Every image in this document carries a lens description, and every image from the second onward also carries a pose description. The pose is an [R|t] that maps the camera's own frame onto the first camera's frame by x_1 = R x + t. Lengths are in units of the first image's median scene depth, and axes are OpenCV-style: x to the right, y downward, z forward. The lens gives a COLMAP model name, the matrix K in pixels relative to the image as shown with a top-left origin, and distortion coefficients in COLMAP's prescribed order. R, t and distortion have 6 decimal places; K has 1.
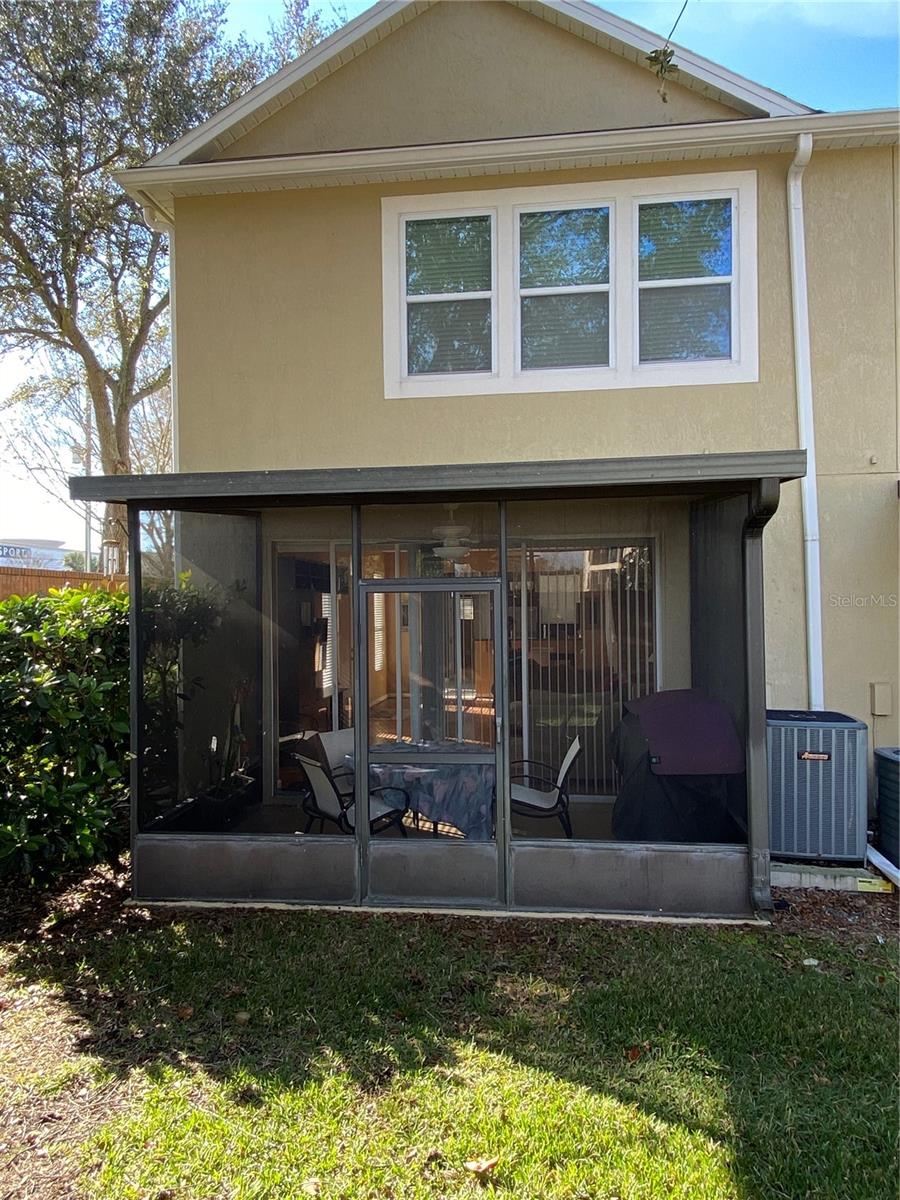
lens RADIAL K [[855.1, 0, 452.5], [0, 855.1, 616.7], [0, 0, 1]] dist [0.076688, -0.082563]
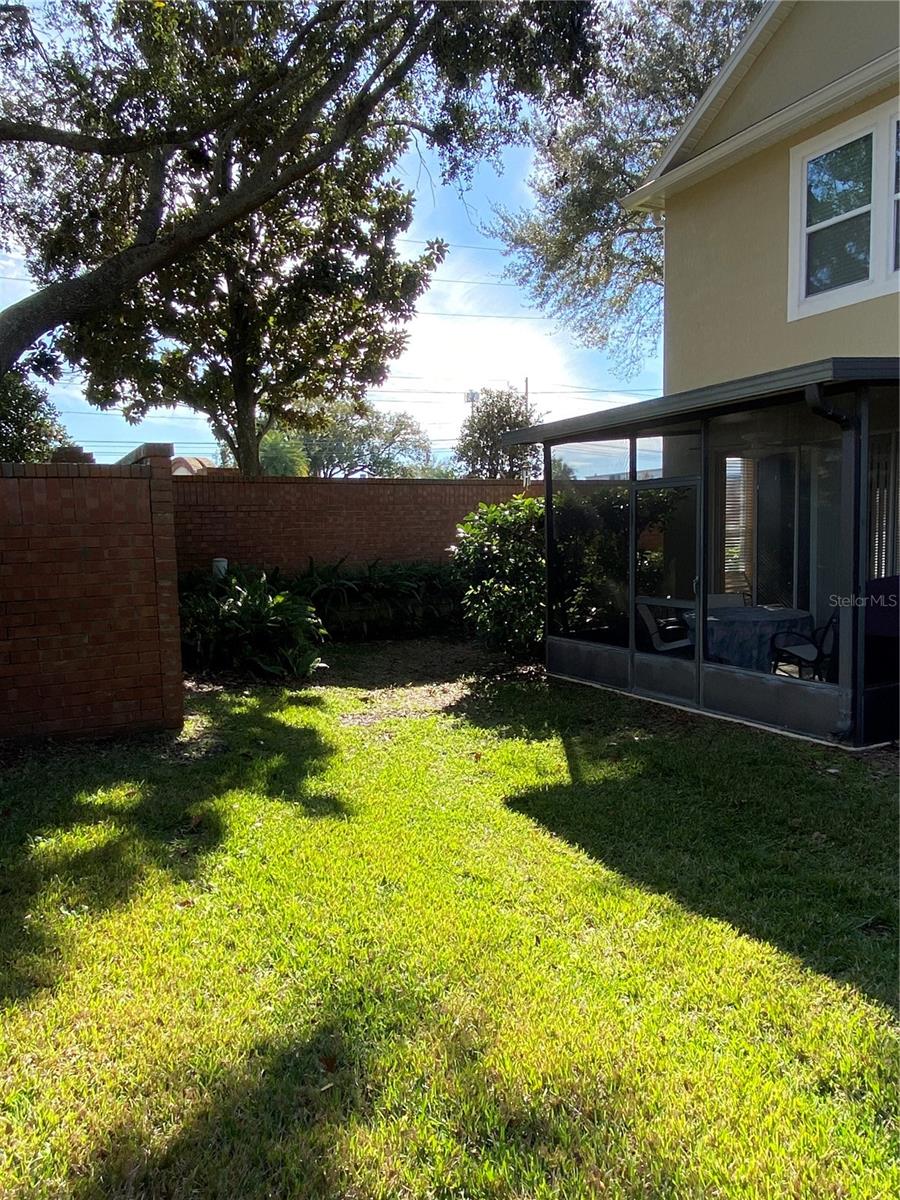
lens RADIAL K [[855.1, 0, 452.5], [0, 855.1, 616.7], [0, 0, 1]] dist [0.076688, -0.082563]
pose [[0.580550, 0.081657, -0.810120, 0.675117], [0.019758, 0.993253, 0.114276, 0.007012], [0.813985, -0.082349, 0.575019, -0.112884]]
